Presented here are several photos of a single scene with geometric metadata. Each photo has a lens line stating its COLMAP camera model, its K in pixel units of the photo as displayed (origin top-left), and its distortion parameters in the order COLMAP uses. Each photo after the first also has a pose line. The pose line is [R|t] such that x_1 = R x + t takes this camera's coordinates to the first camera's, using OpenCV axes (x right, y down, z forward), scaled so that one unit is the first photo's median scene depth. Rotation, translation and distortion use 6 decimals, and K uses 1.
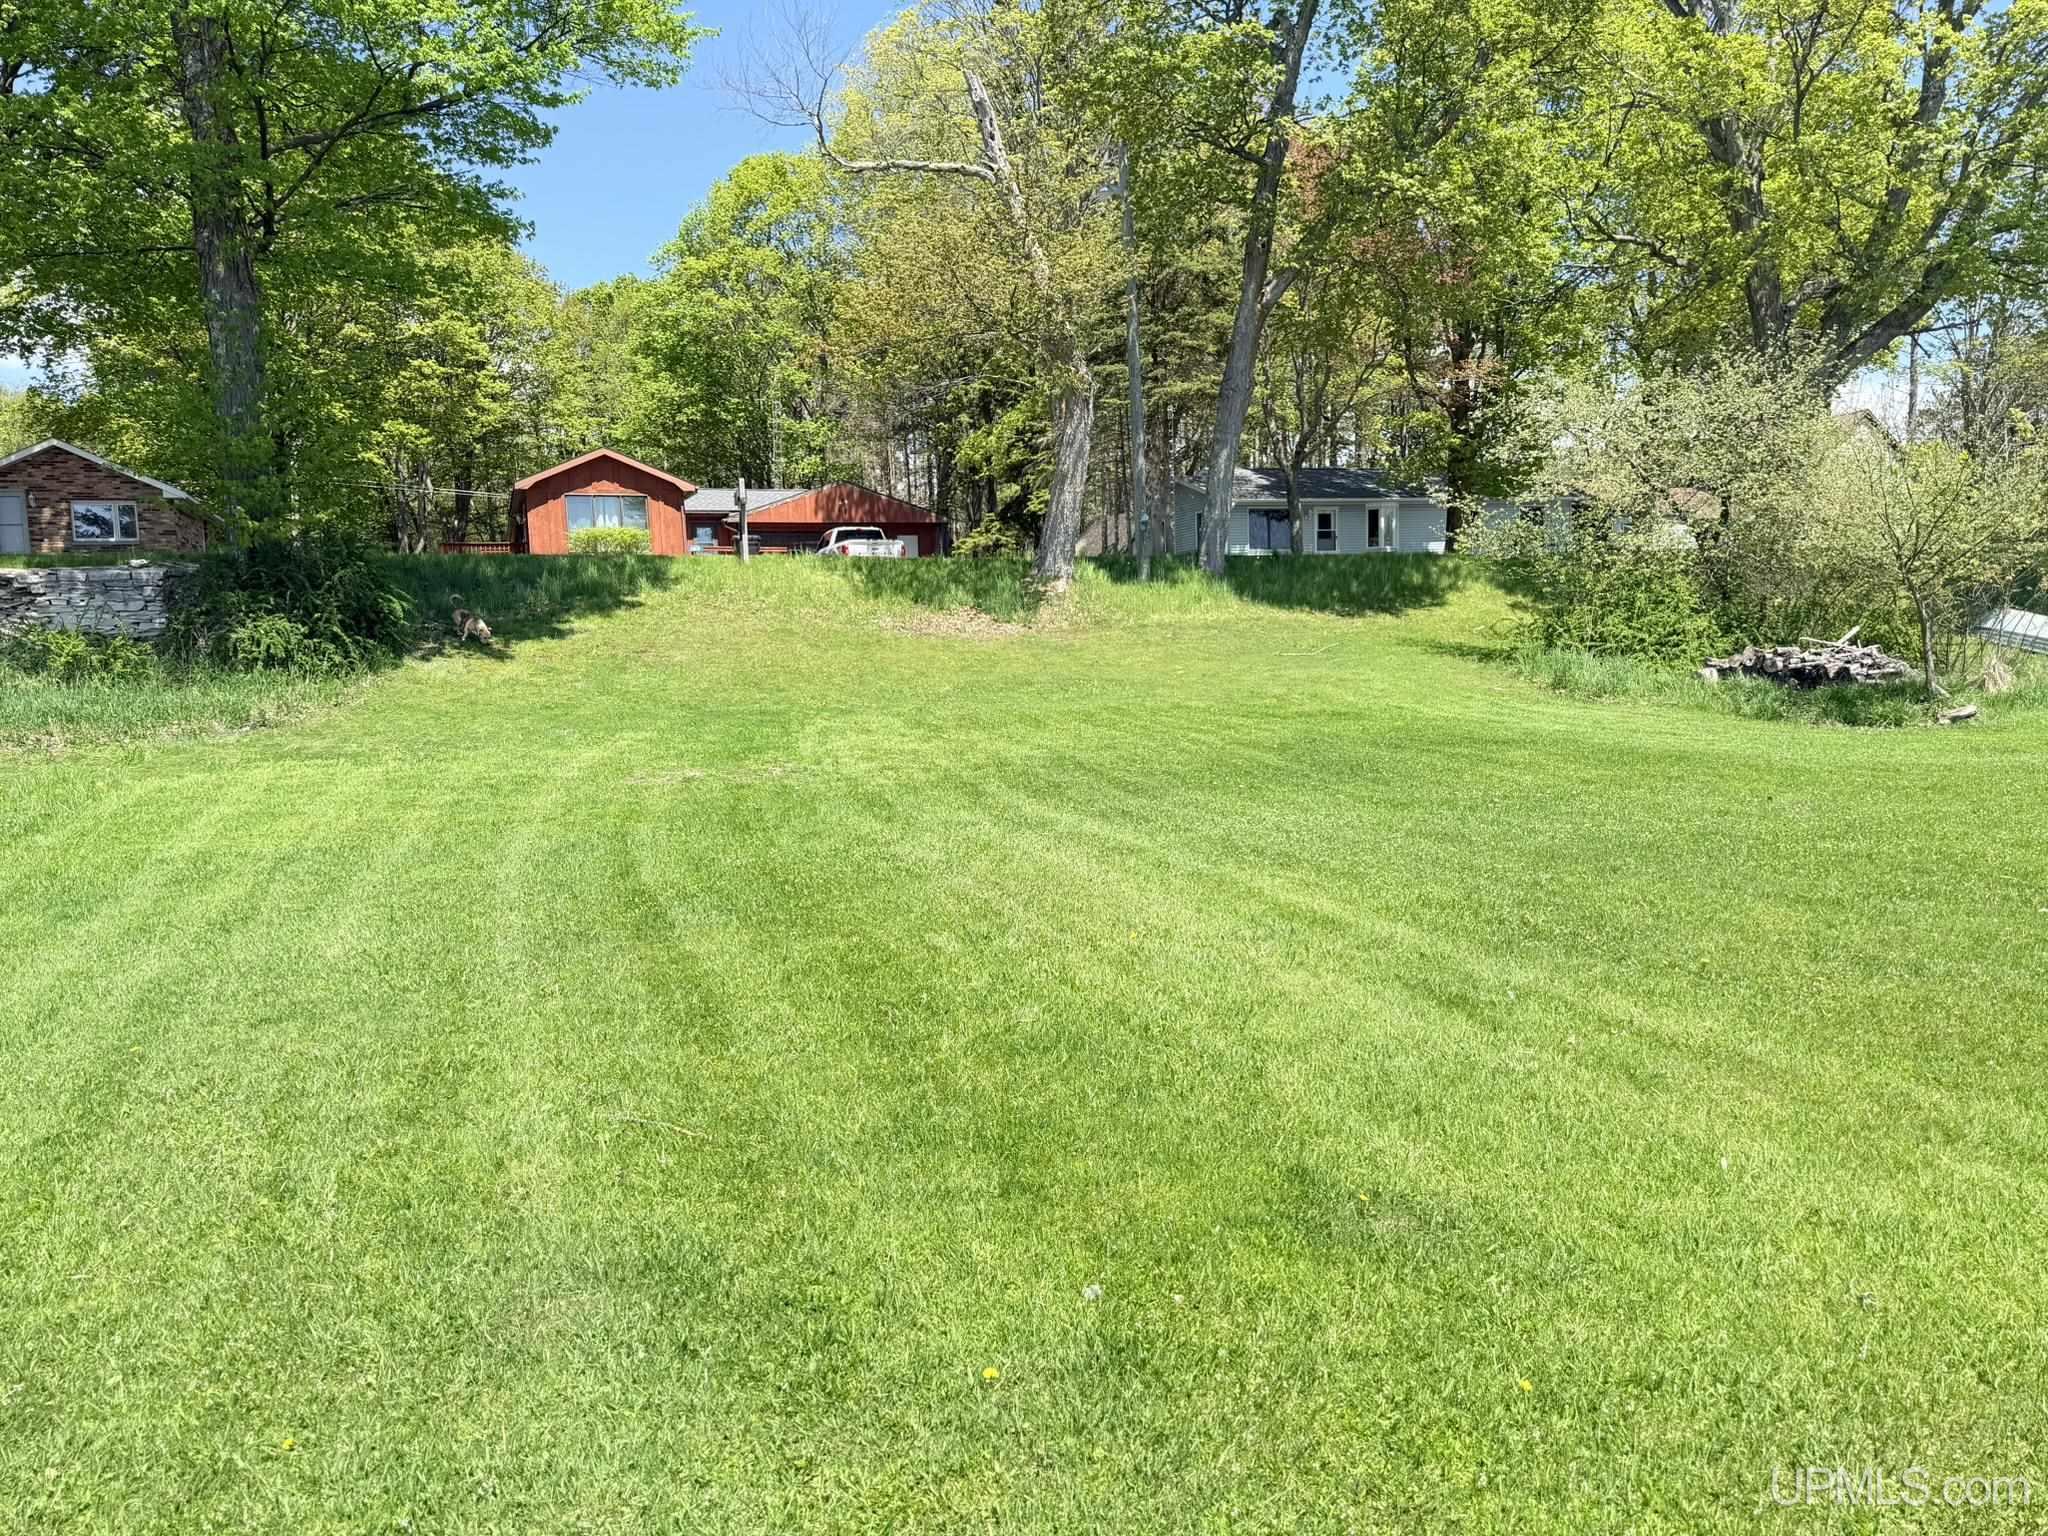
lens RADIAL K [[1424.6, 0, 1007.3], [0, 1424.6, 760.3], [0, 0, 1]] dist [0.020468, -0.044358]
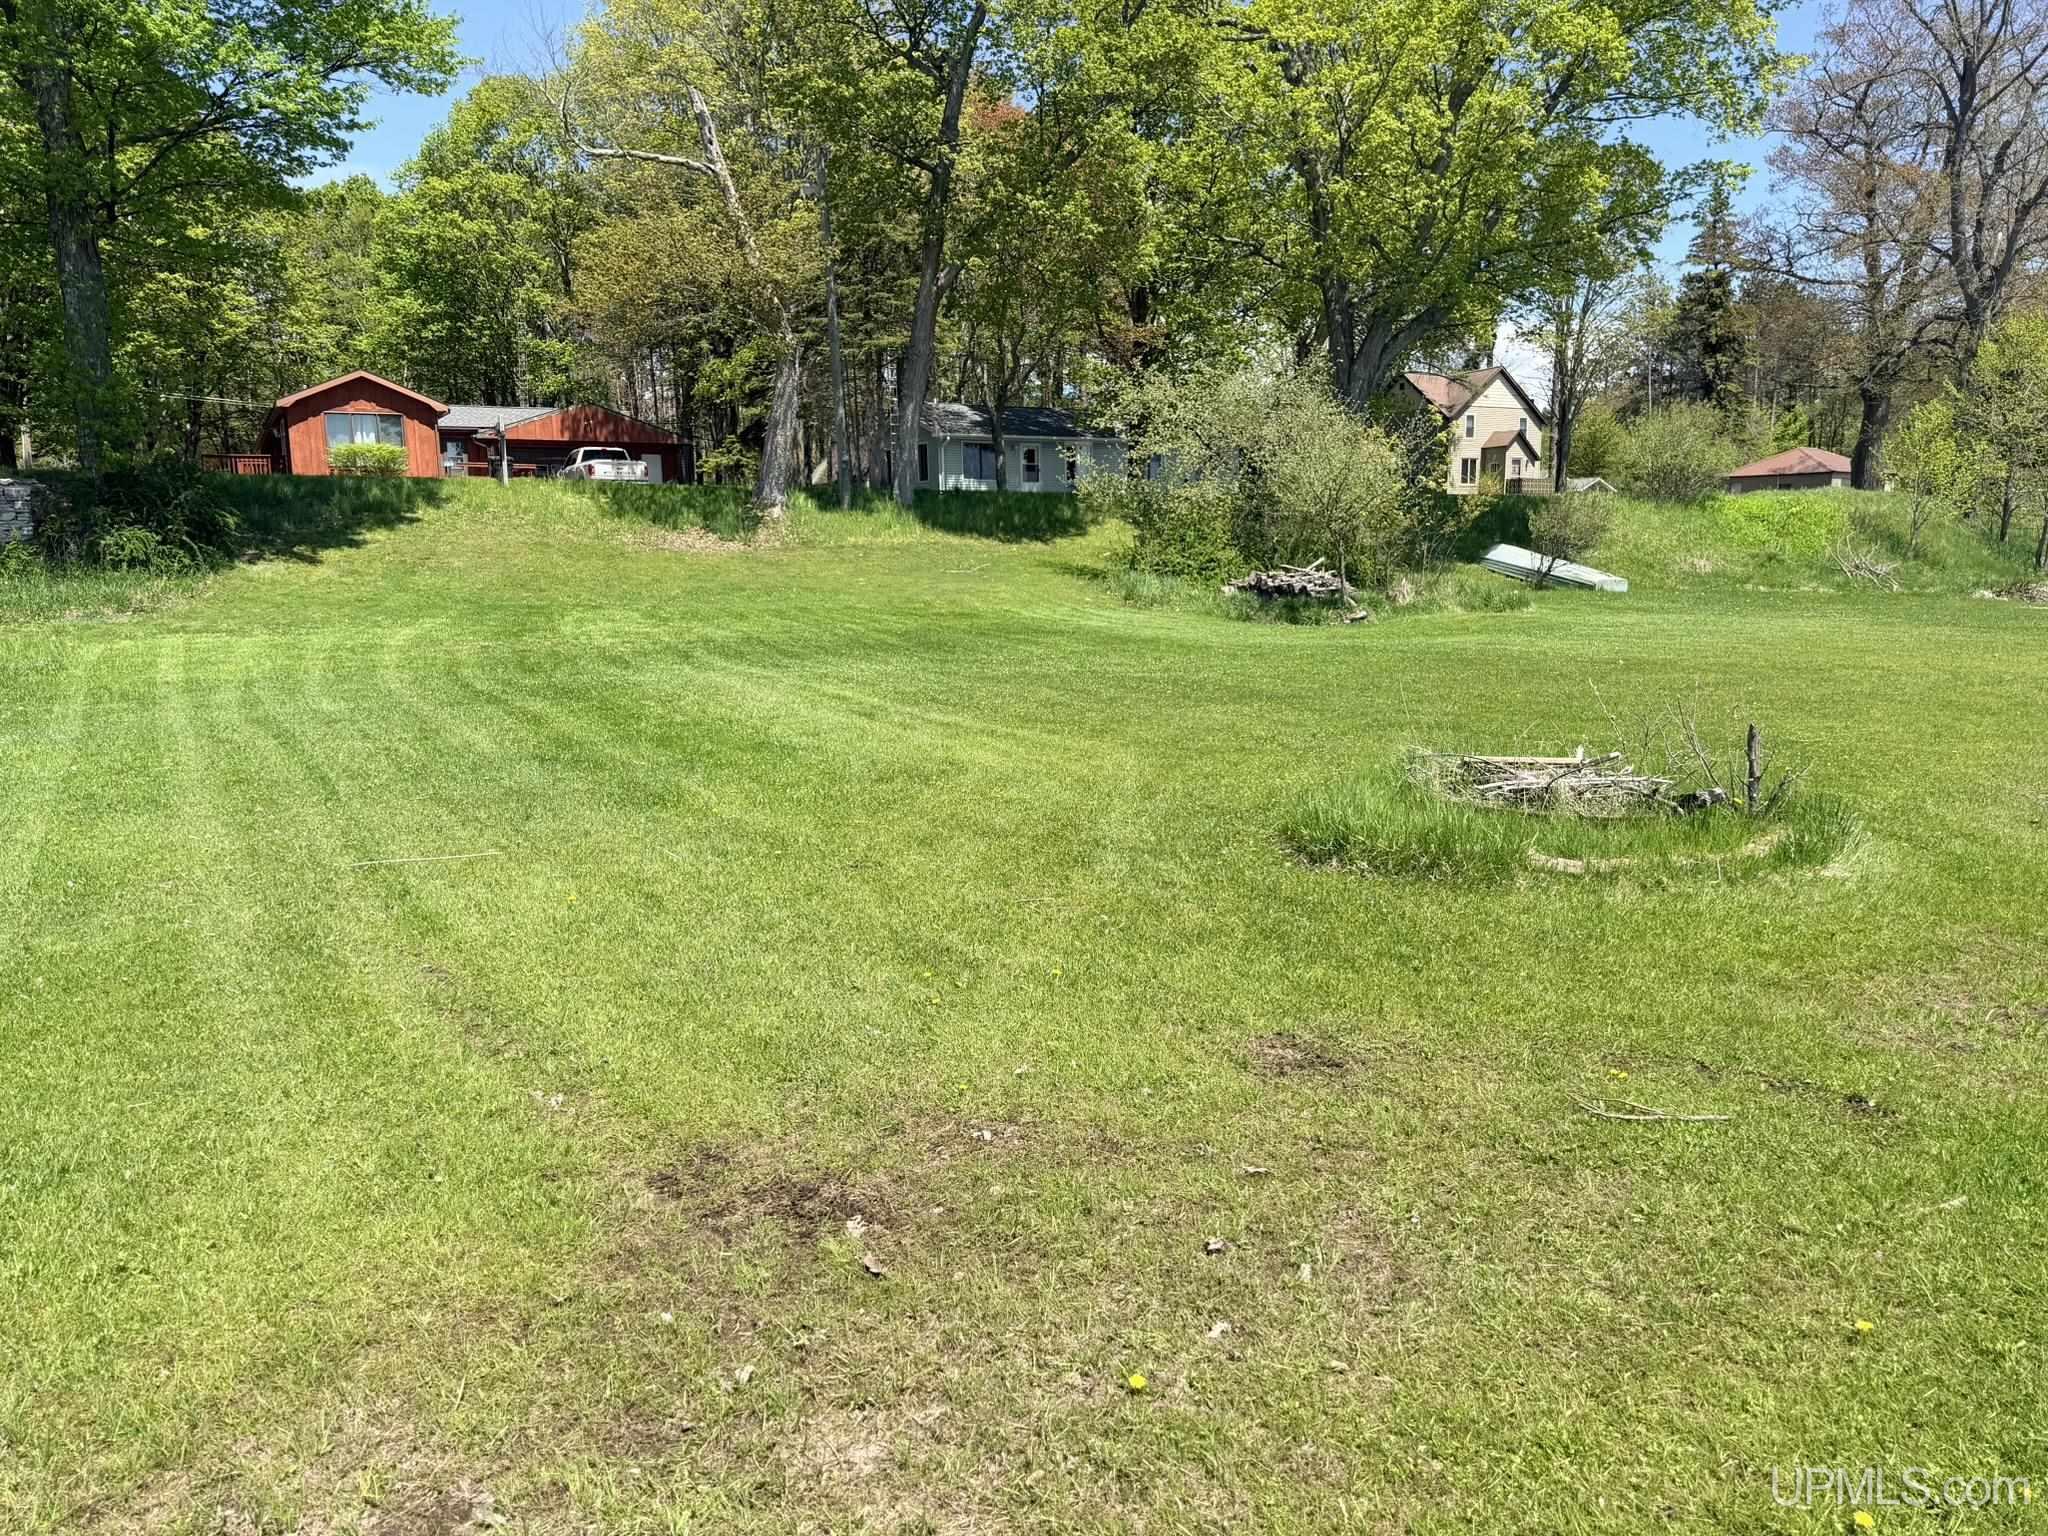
lens RADIAL K [[1424.6, 0, 1009.9], [0, 1424.6, 786.0], [0, 0, 1]] dist [0.020468, -0.044358]
pose [[0.985797, -0.008187, 0.167742, 0.029989], [-0.004344, 0.997234, 0.074199, 0.021702], [-0.167885, -0.073874, 0.983035, -0.270479]]
